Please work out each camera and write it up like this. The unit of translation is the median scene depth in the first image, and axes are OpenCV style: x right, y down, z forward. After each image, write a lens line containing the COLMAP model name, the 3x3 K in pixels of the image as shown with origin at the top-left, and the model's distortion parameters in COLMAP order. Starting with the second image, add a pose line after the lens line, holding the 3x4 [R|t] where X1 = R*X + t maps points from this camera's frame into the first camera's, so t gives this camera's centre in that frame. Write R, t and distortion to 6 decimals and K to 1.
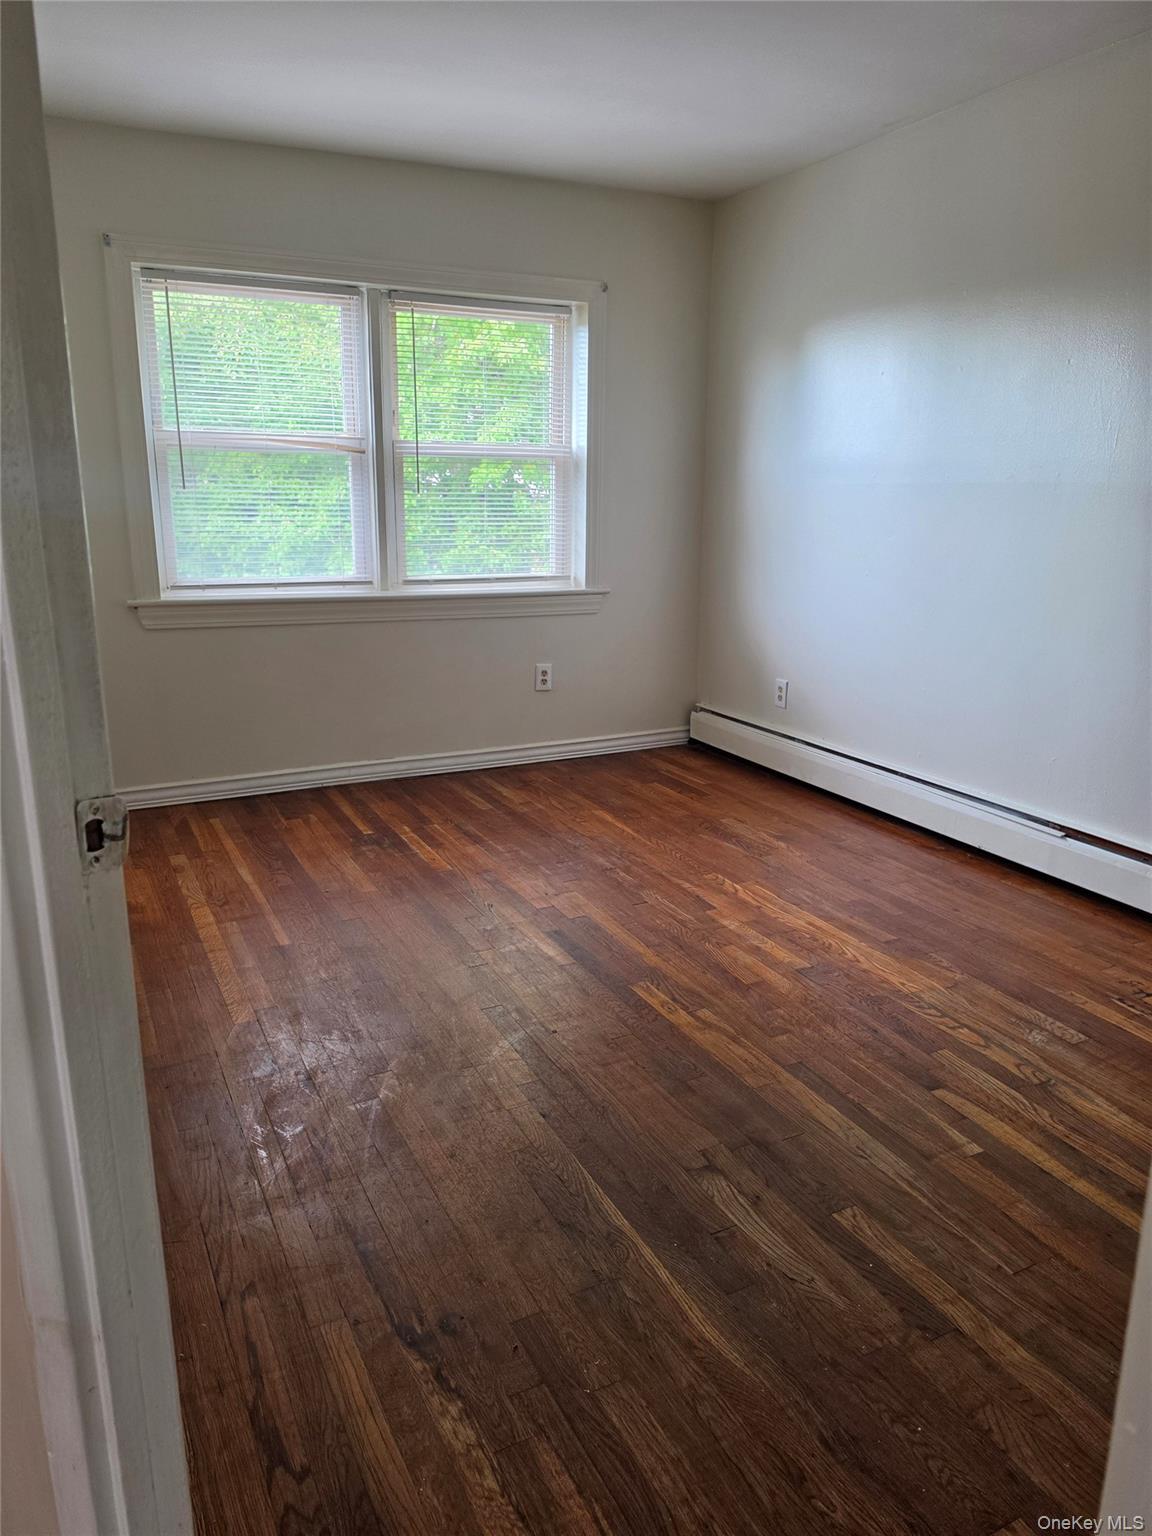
lens RADIAL K [[1061.8, 0, 575.5], [0, 1061.8, 756.6], [0, 0, 1]] dist [0.026979, -0.016325]
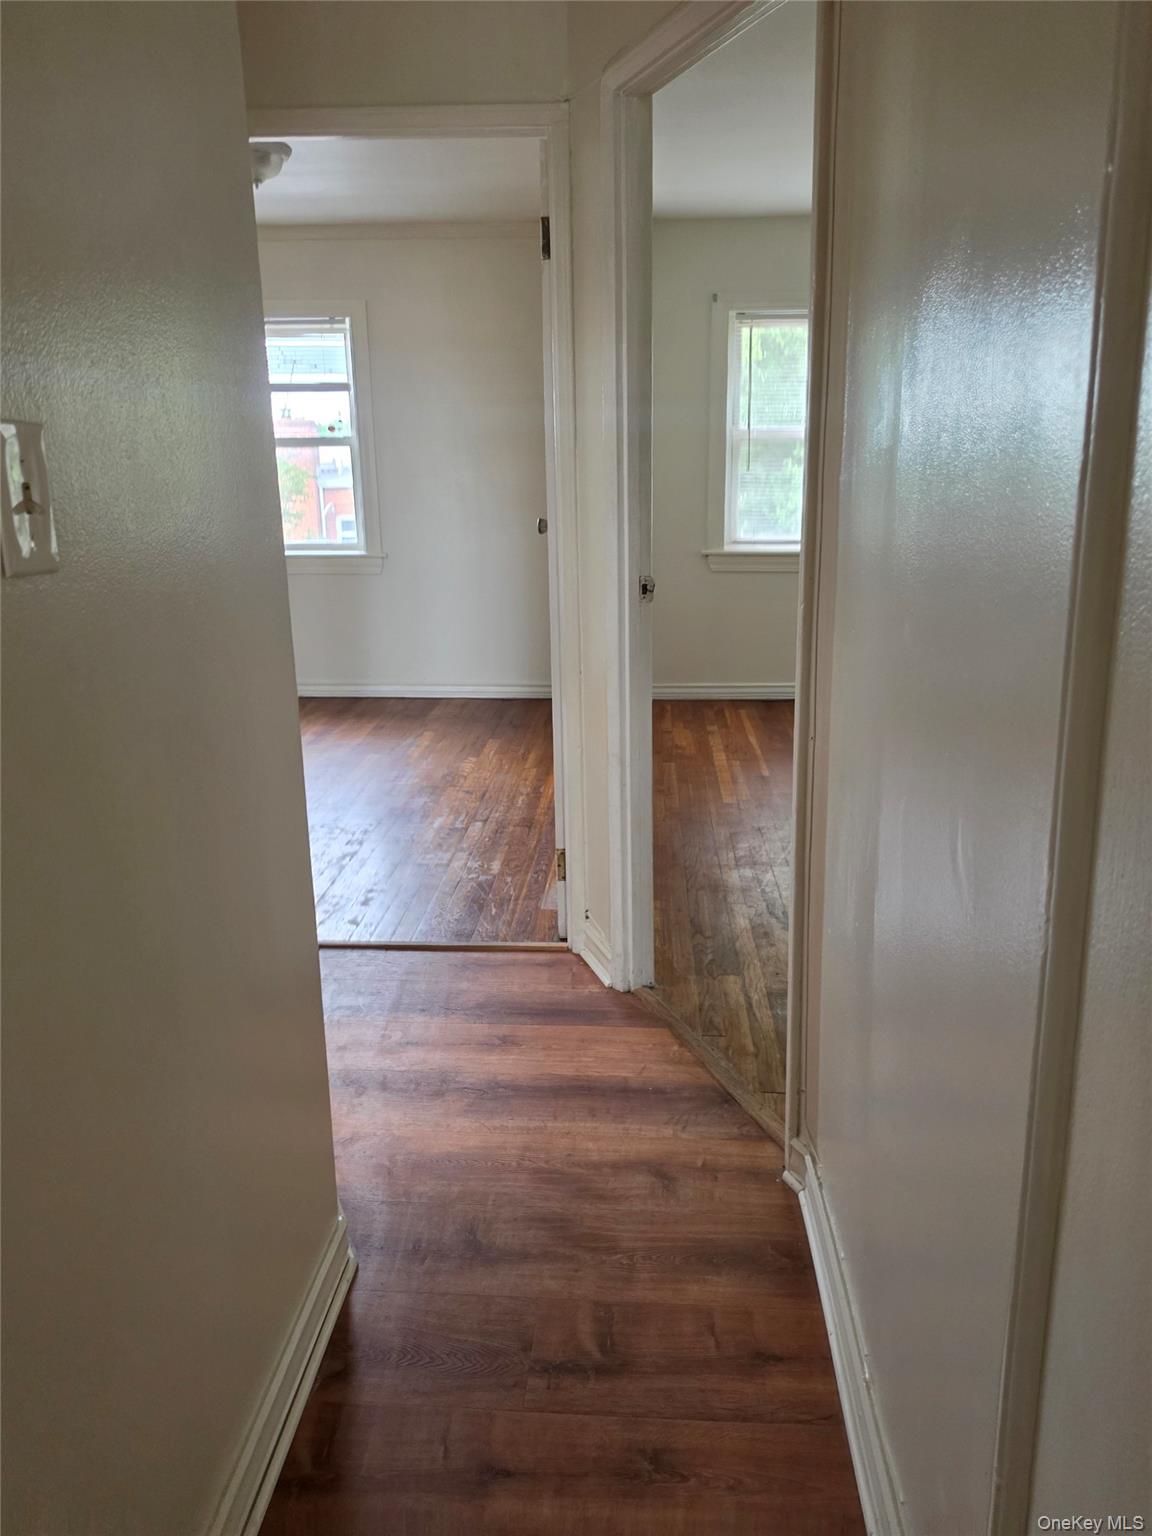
lens RADIAL K [[1061.8, 0, 586.0], [0, 1061.8, 765.8], [0, 0, 1]] dist [0.026979, -0.016325]
pose [[0.866036, 0.114798, -0.486623, 0.190710], [-0.101172, 0.993386, 0.054293, 0.087105], [0.489638, 0.002213, 0.871923, -0.350395]]
